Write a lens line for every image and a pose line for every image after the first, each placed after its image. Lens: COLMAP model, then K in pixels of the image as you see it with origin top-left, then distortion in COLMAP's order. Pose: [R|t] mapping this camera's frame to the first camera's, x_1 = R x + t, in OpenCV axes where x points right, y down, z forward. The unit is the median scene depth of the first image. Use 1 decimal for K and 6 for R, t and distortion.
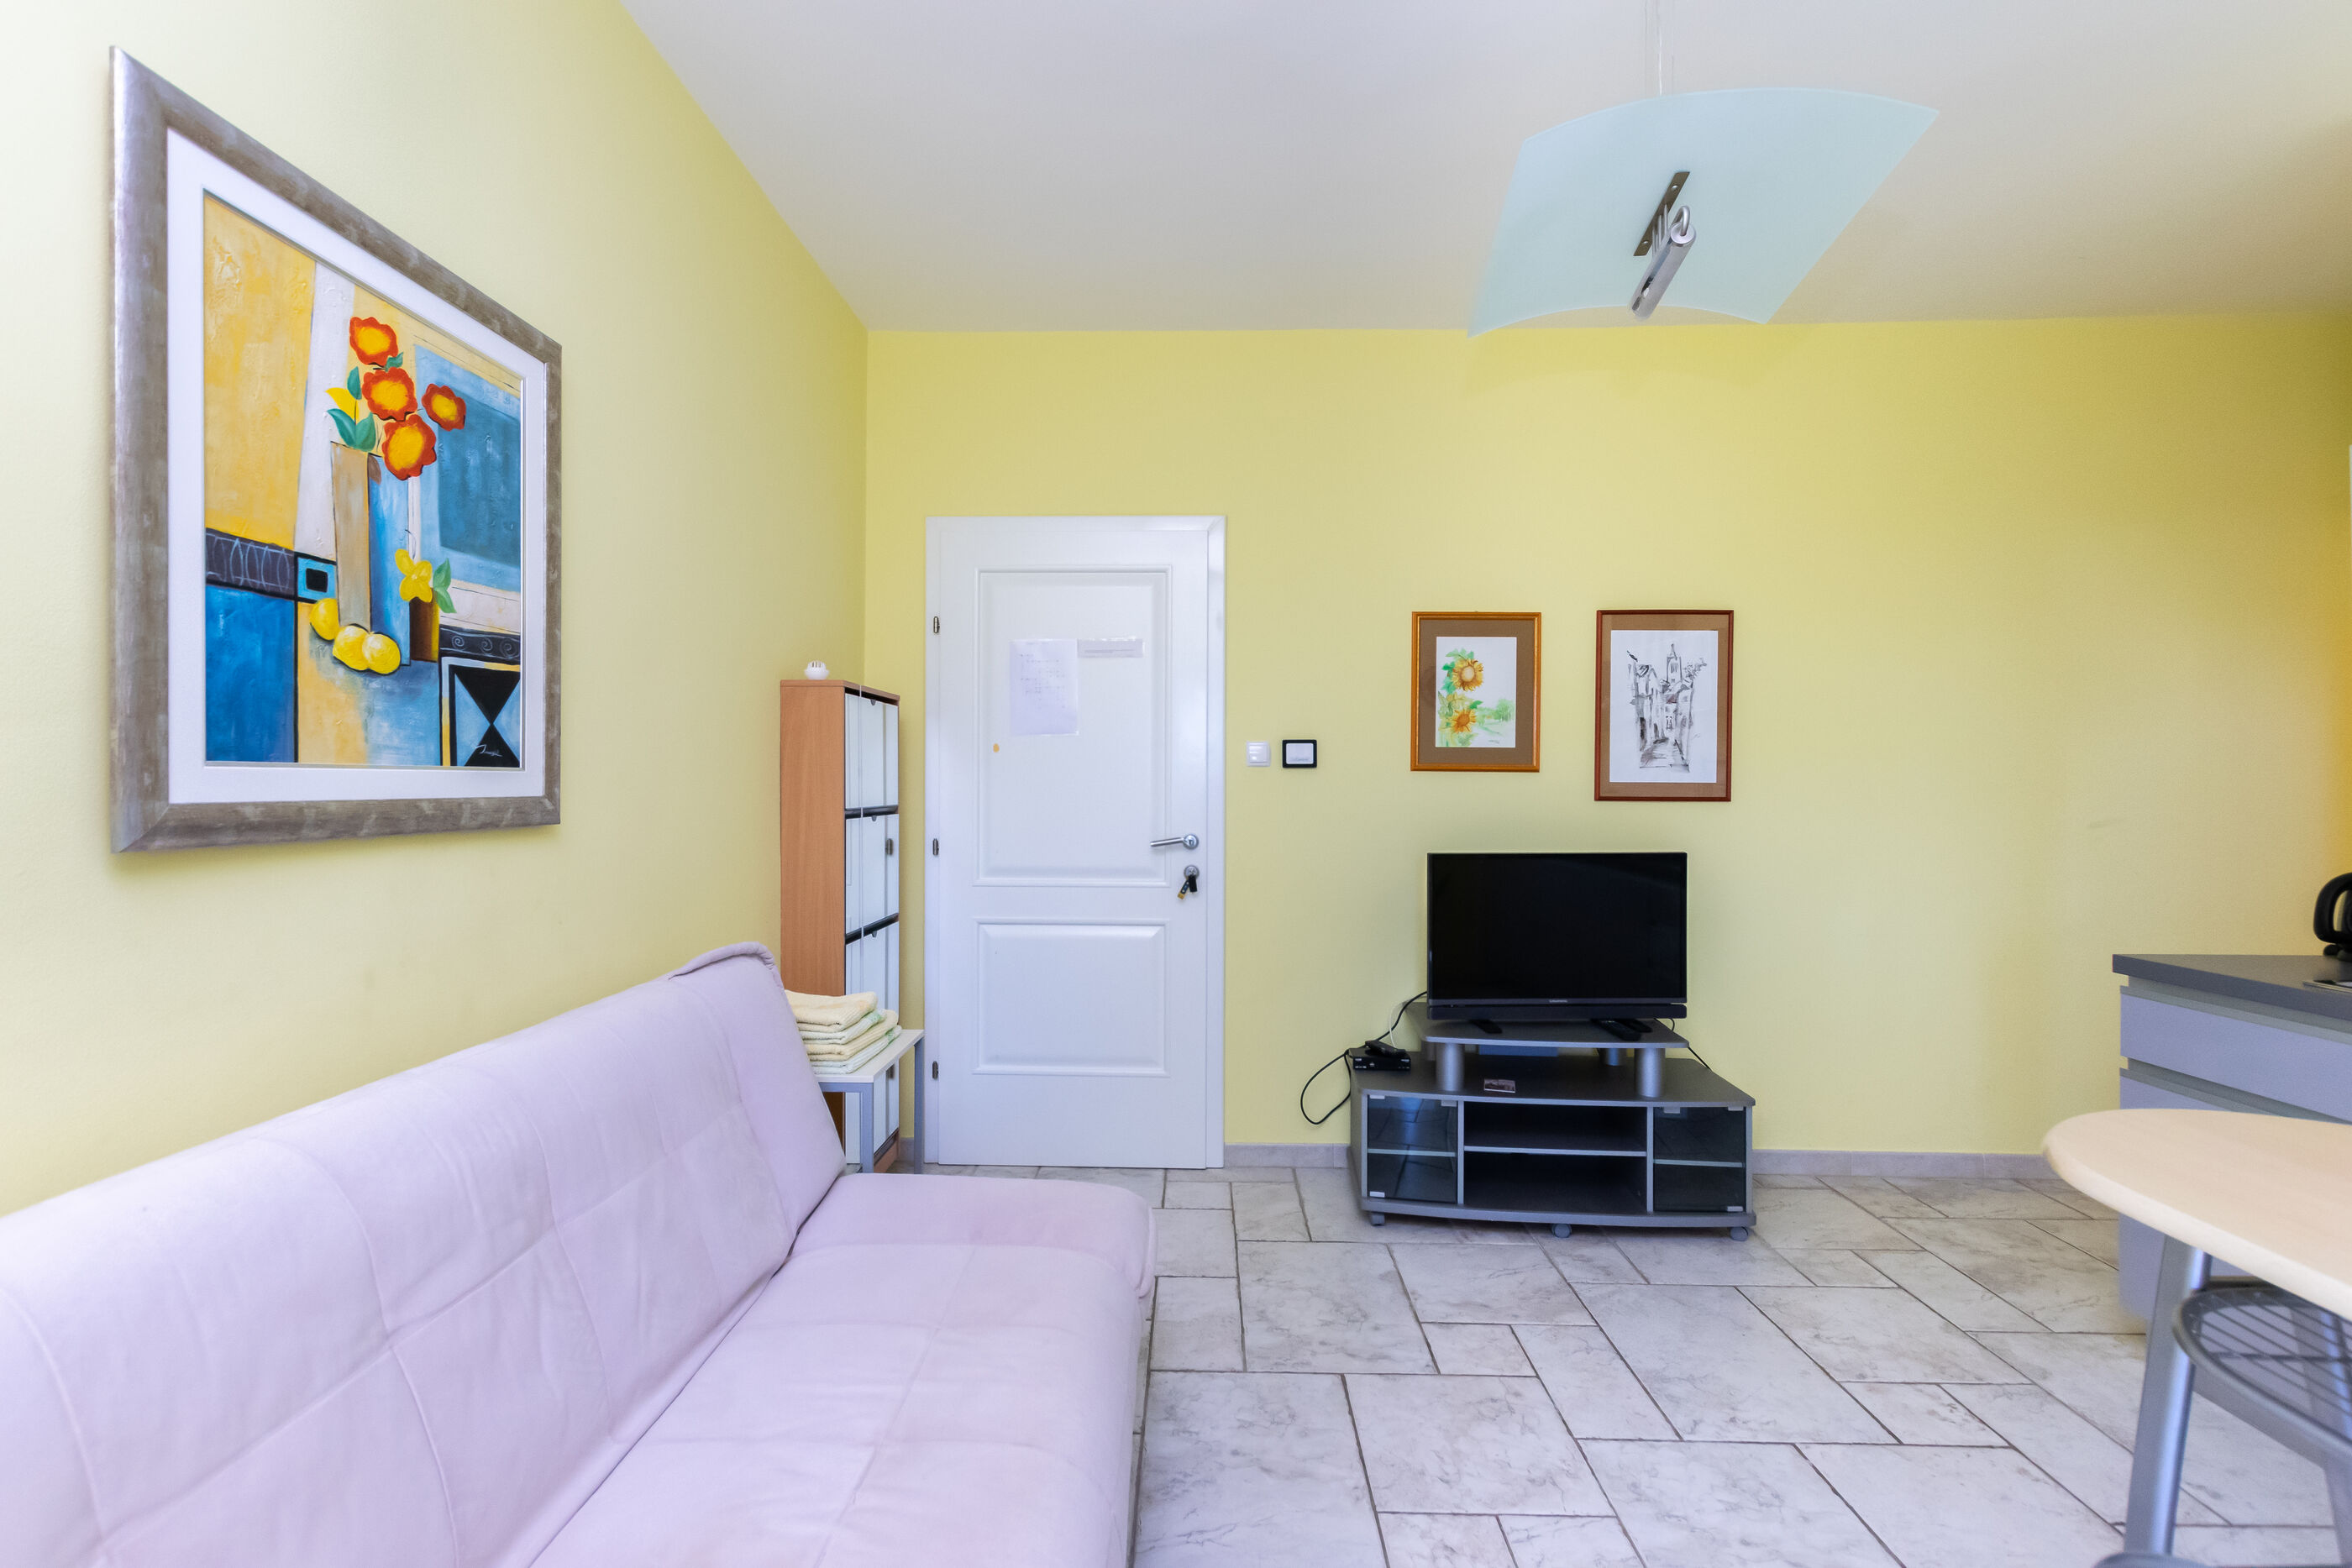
lens RADIAL K [[1031.7, 0, 1171.6], [0, 1031.7, 789.1], [0, 0, 1]] dist [0.025250, -0.007015]
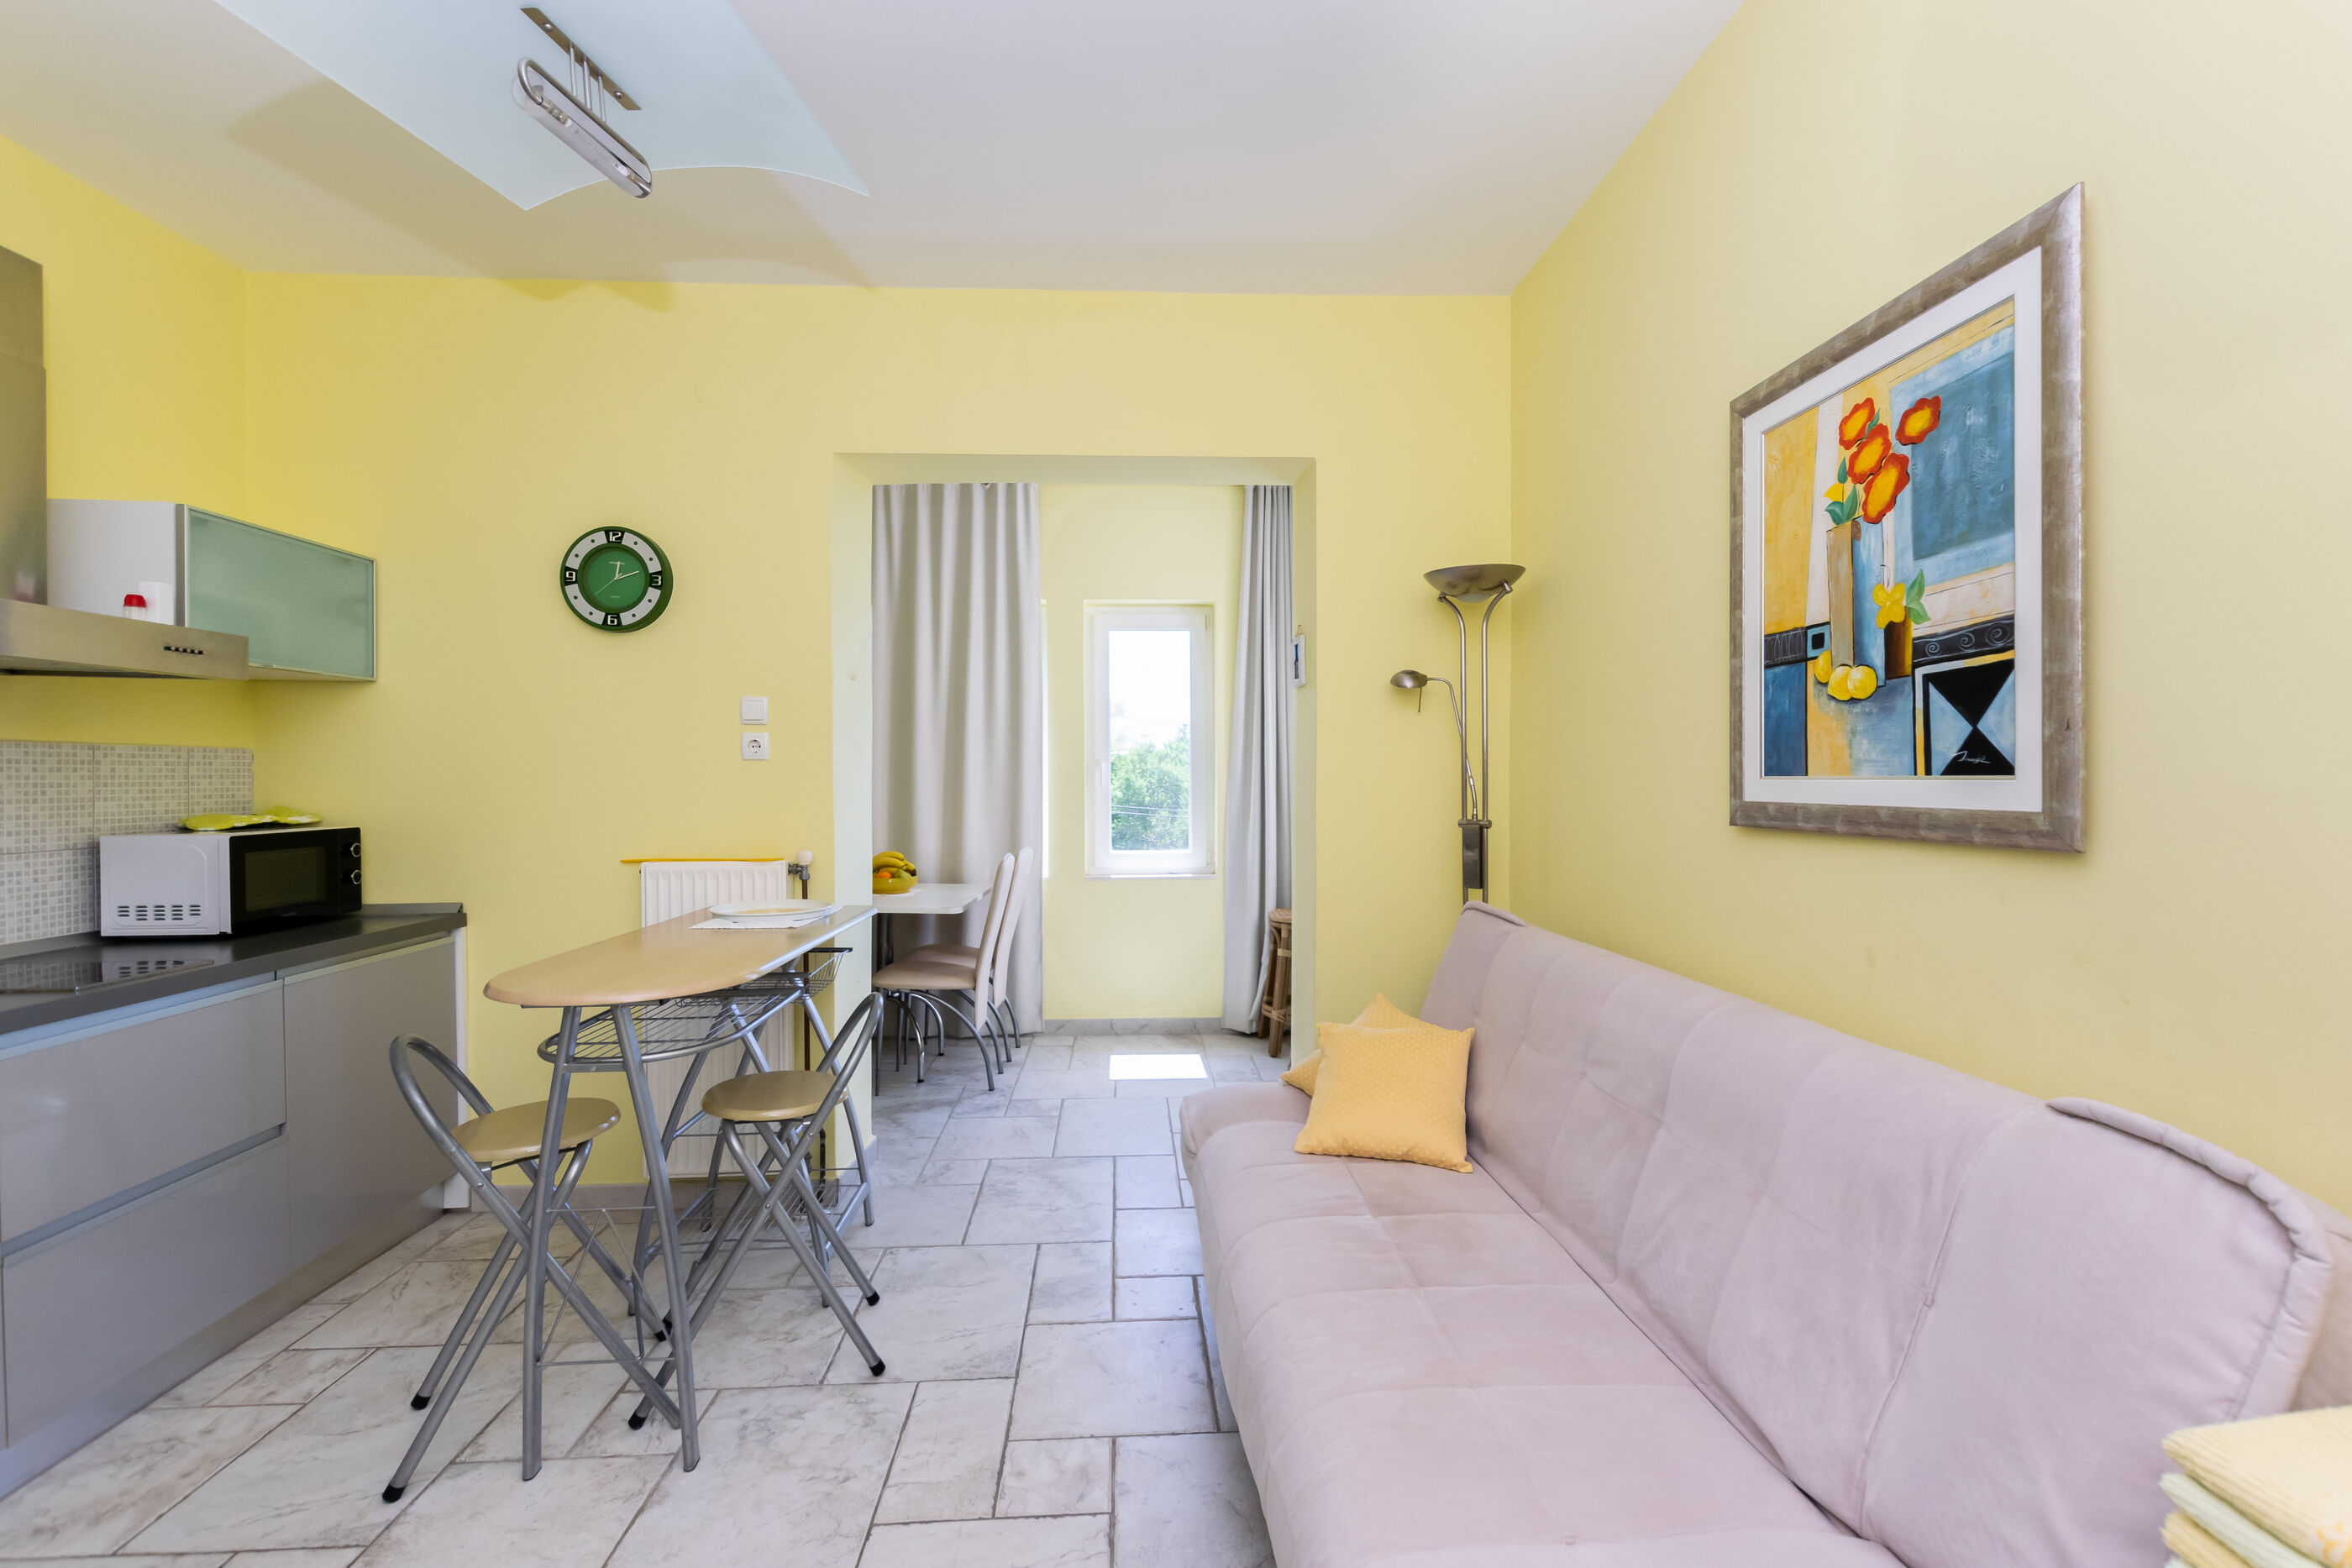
lens RADIAL K [[1010.9, 0, 1177.1], [0, 1010.9, 787.8], [0, 0, 1]] dist [0.019746, -0.008237]
pose [[-0.996316, 0.002024, -0.085737, 0.070762], [0.000637, 0.999869, 0.016198, -0.018113], [0.085759, 0.016084, -0.996186, 1.292191]]
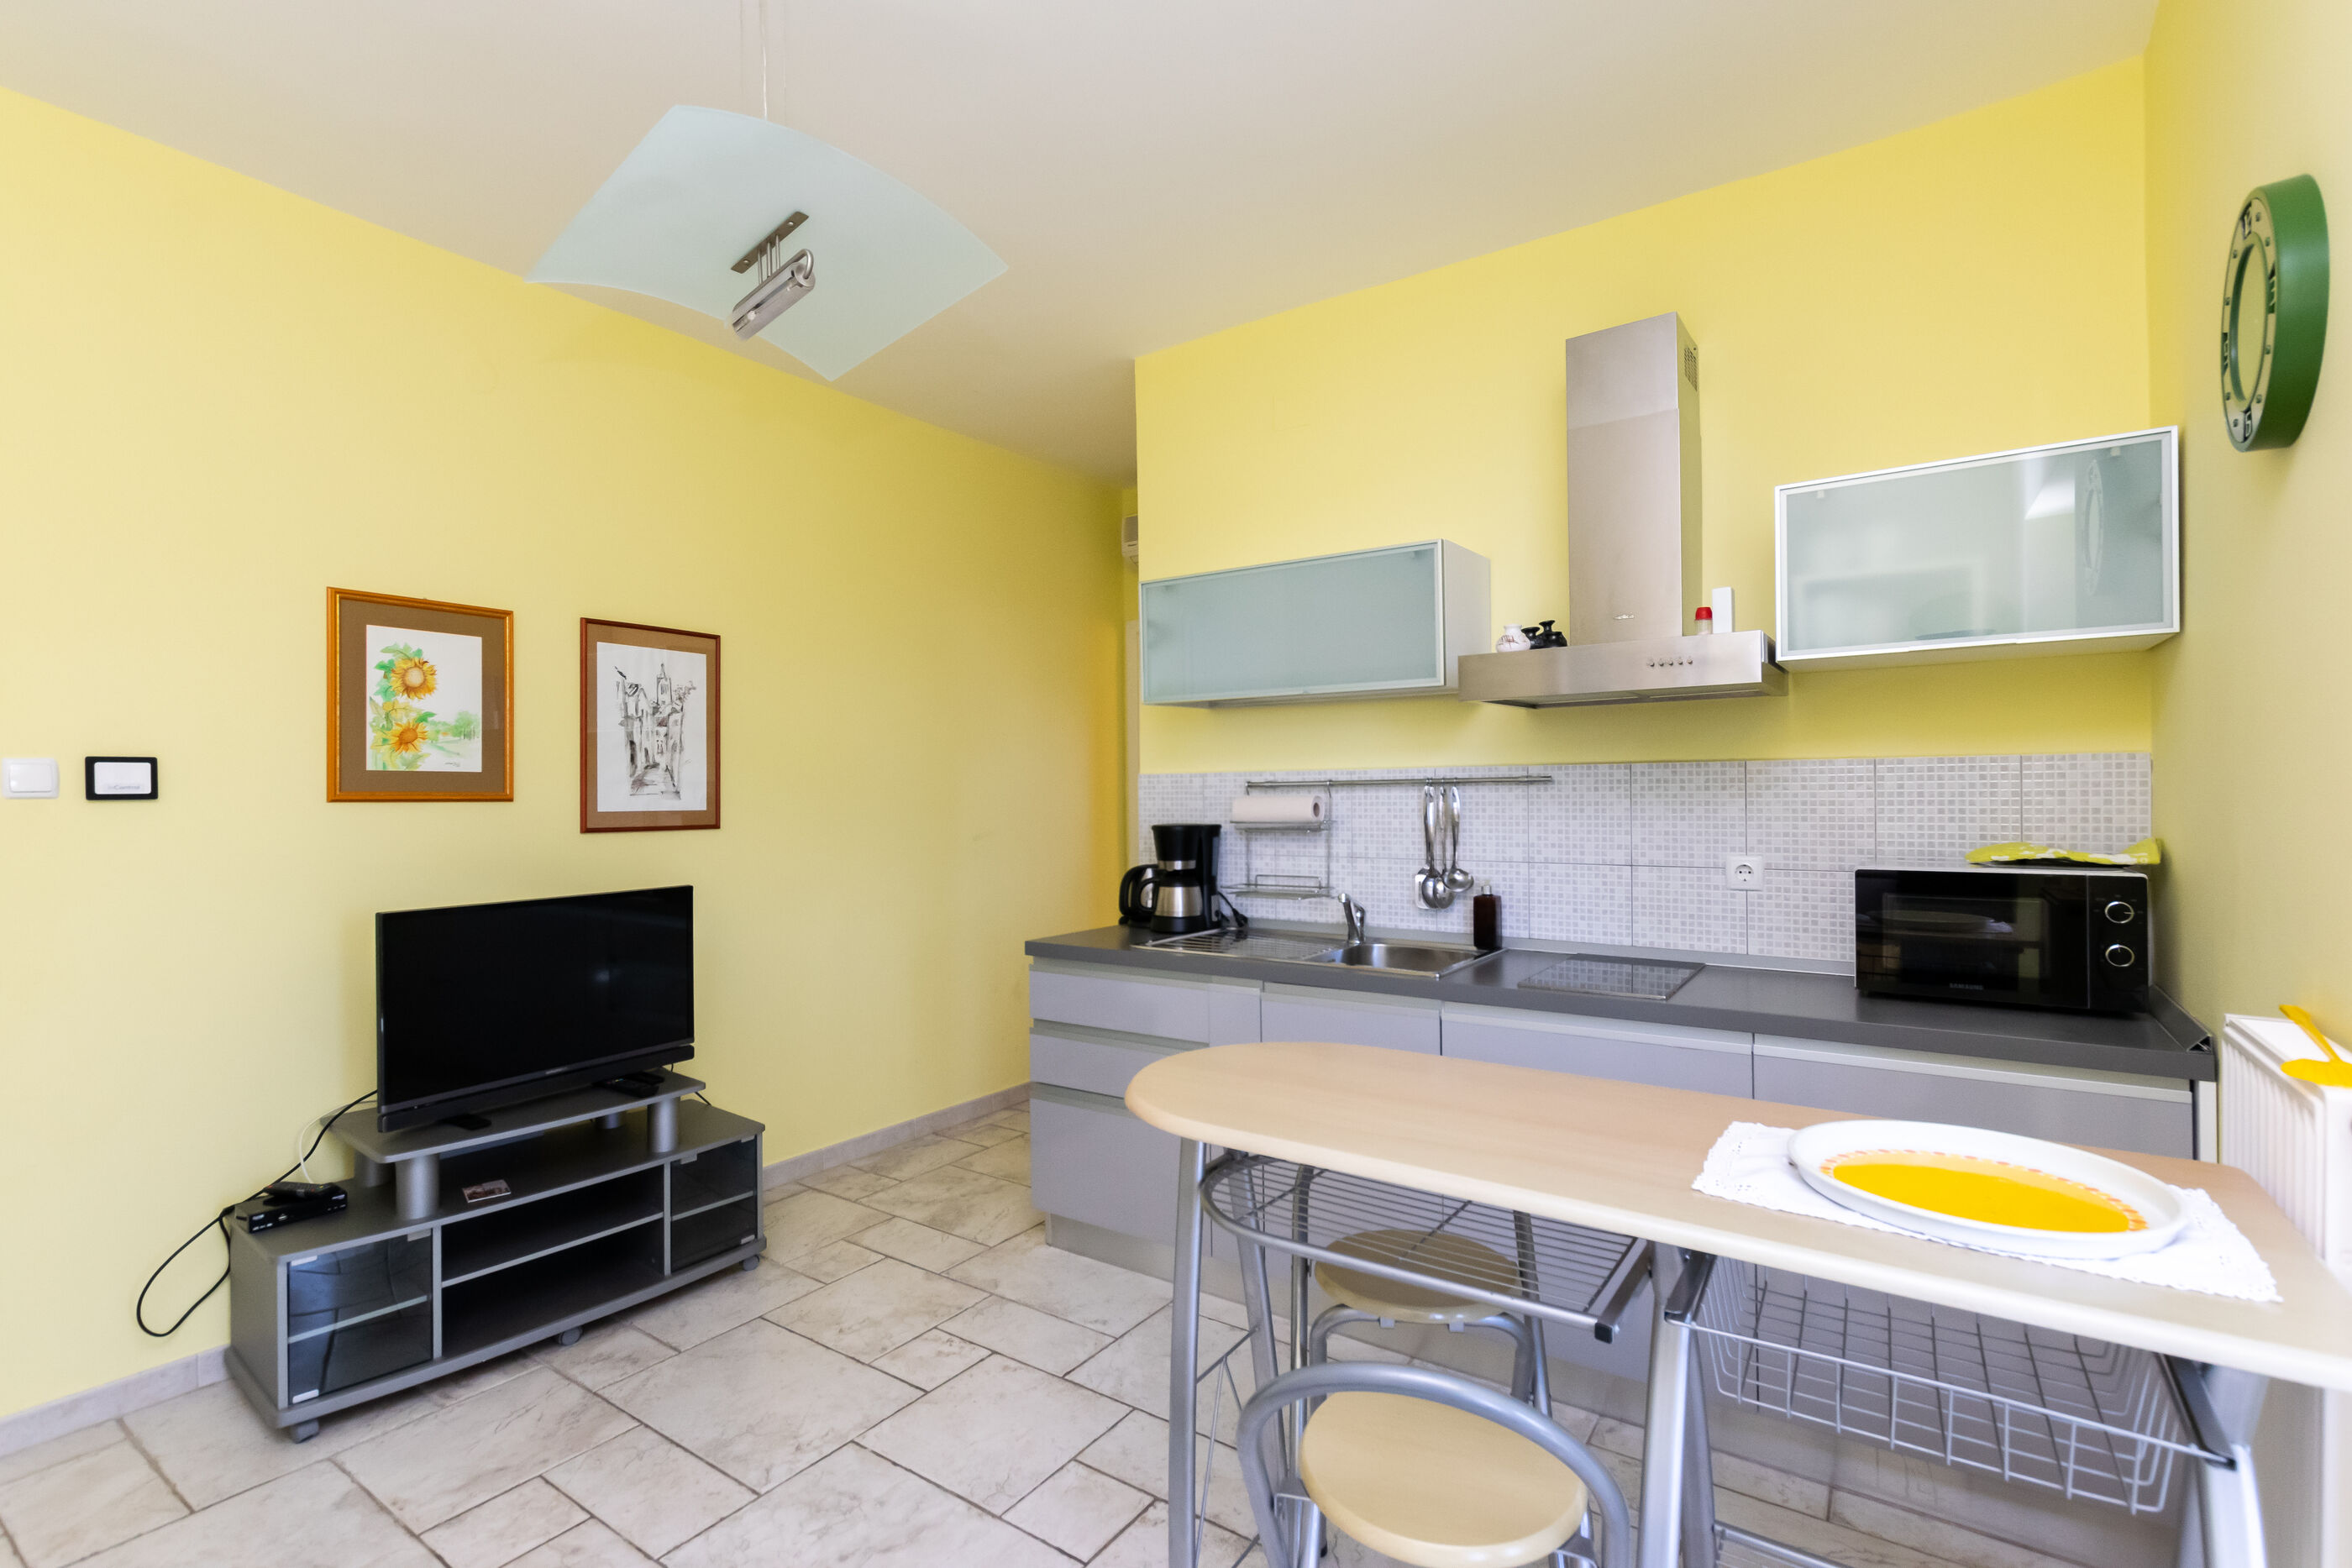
lens RADIAL K [[1087.2, 0, 1185.7], [0, 1087.2, 790.5], [0, 0, 1]] dist [0.004272, -0.000762]
pose [[0.547990, -0.005225, 0.836468, -0.122615], [0.013627, 0.999904, -0.002681, -0.022621], [-0.836374, 0.012867, 0.548009, 0.090338]]
